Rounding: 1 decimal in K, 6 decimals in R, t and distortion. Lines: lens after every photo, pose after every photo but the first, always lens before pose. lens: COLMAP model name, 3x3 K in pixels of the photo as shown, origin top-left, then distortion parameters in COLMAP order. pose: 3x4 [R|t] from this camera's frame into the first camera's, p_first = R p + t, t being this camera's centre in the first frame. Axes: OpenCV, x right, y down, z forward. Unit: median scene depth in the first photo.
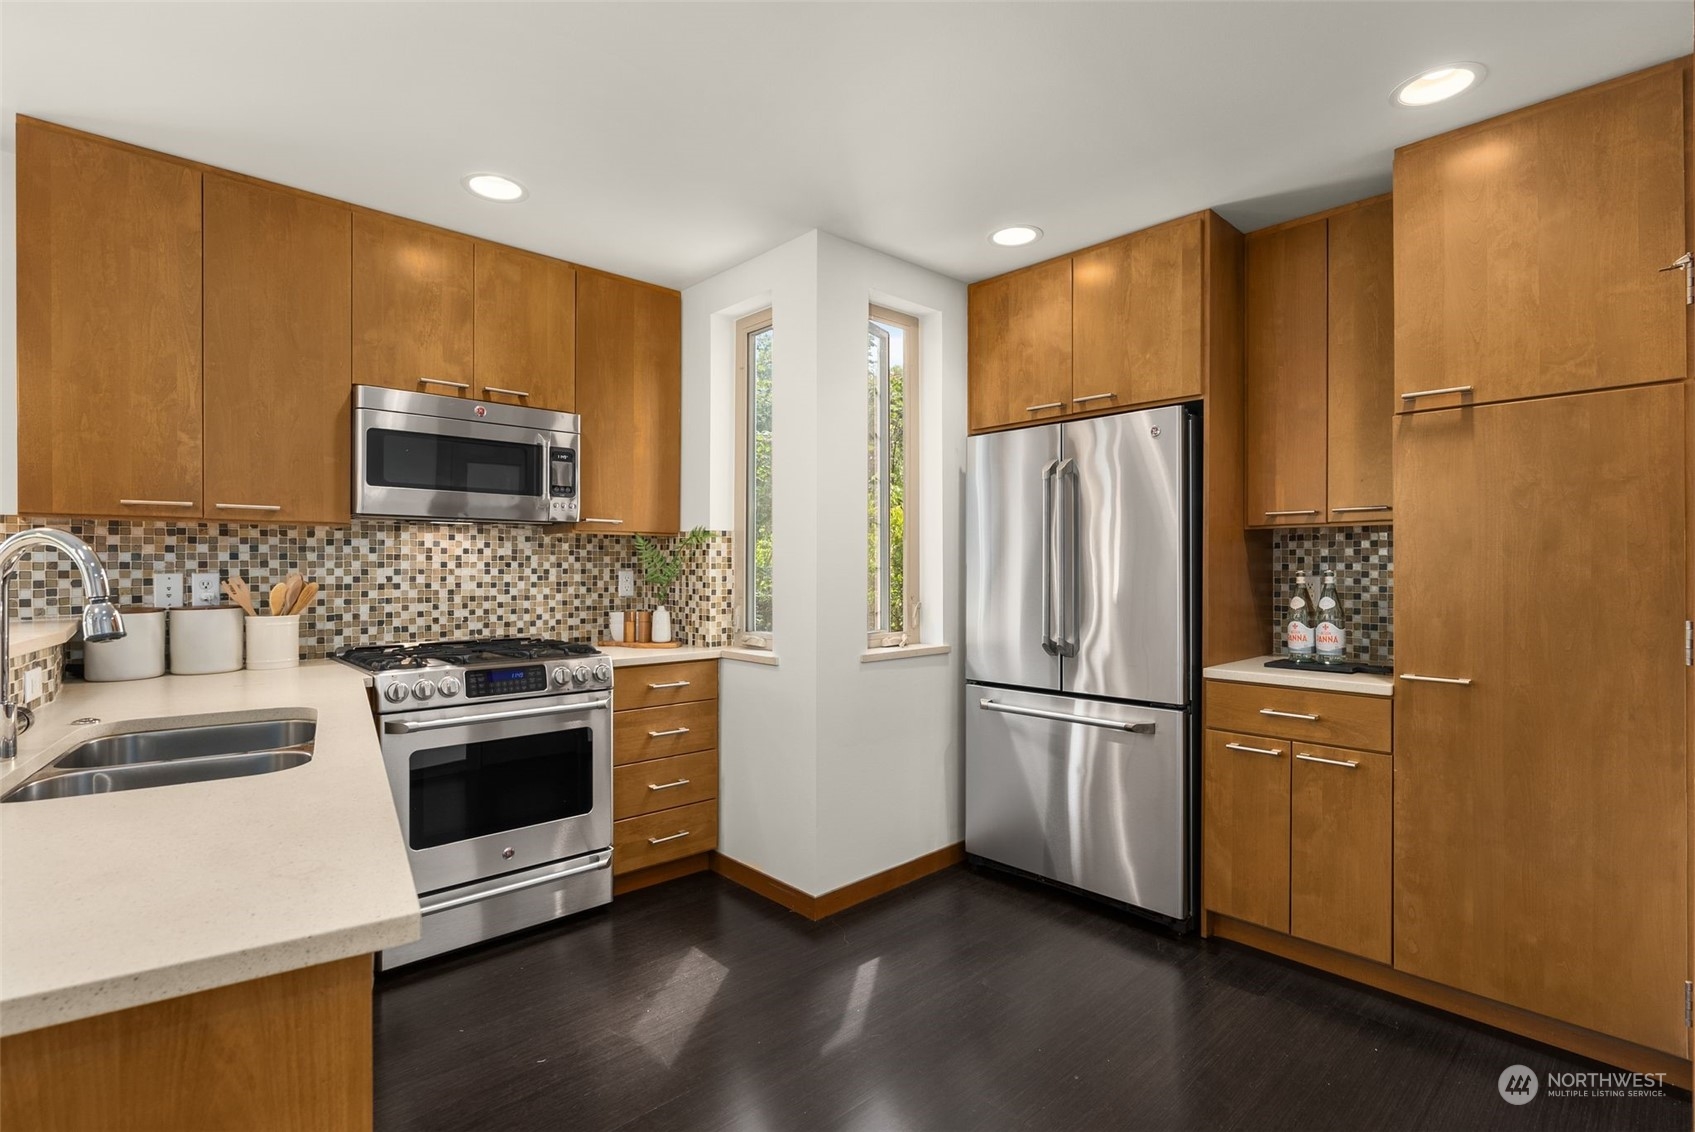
lens RADIAL K [[808.3, 0, 851.9], [0, 808.3, 564.9], [0, 0, 1]] dist [-0.000276, 0.000890]
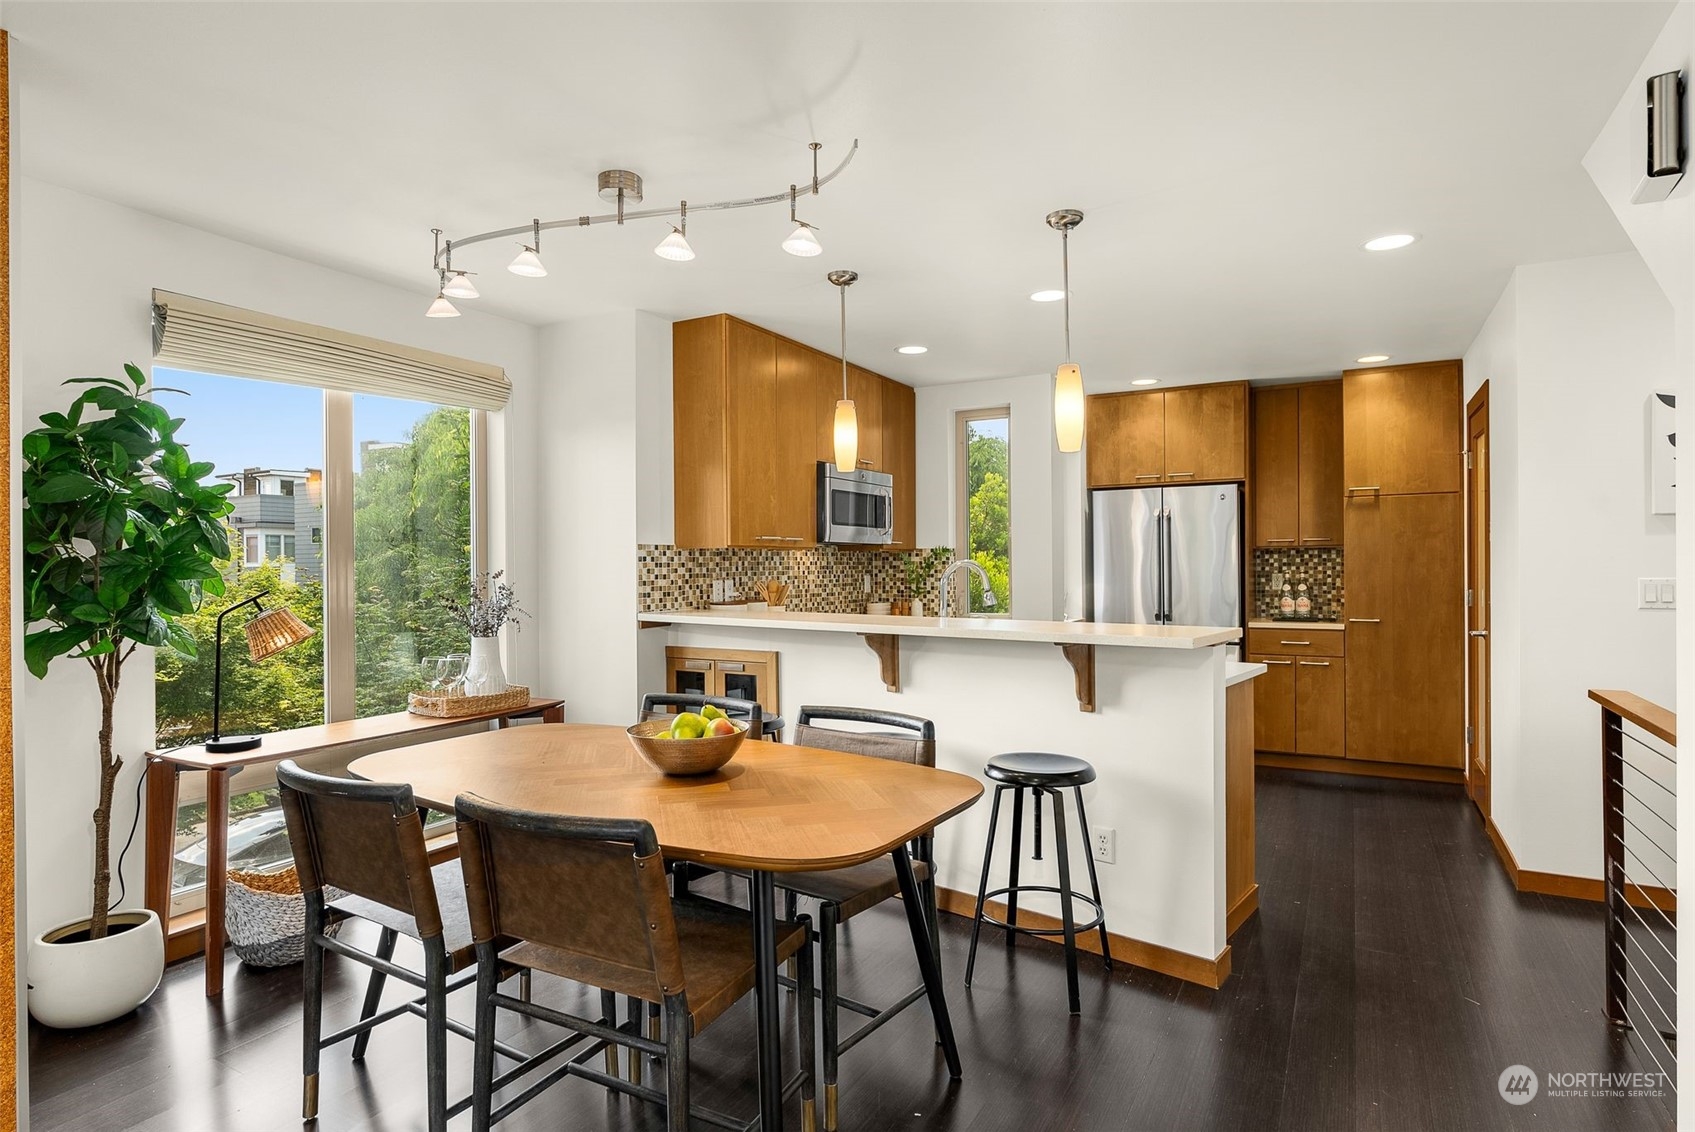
lens RADIAL K [[908.0, 0, 847.5], [0, 908.0, 566.0], [0, 0, 1]] dist [-0.000160, 0.000432]
pose [[0.951337, -0.009101, 0.308019, -1.011818], [0.008532, 0.999958, 0.003196, -0.018344], [-0.308036, -0.000413, 0.951375, -0.669895]]
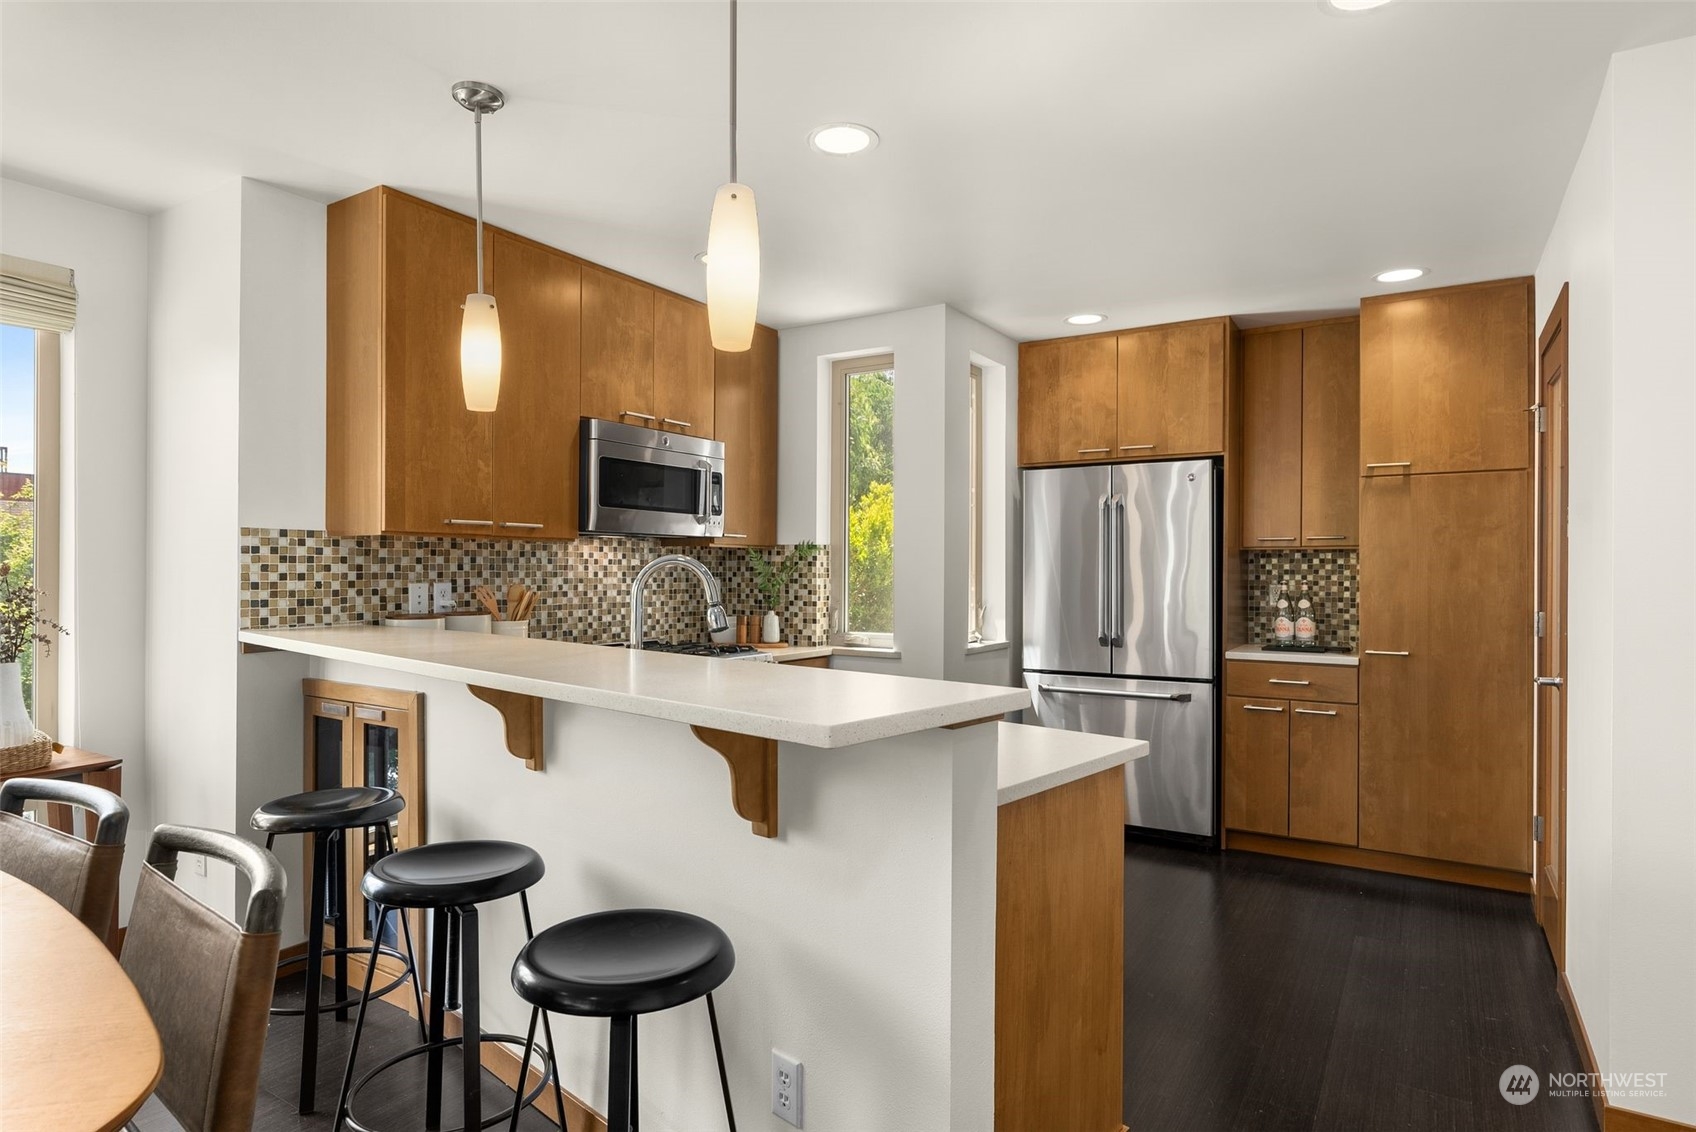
lens RADIAL K [[939.4, 0, 848.2], [0, 939.4, 568.2], [0, 0, 1]] dist [0.002121, 0.000709]
pose [[0.966942, 0.003735, 0.254968, -0.533518], [-0.003901, 0.999992, 0.000143, -0.010722], [-0.254966, -0.001133, 0.966949, -0.340483]]
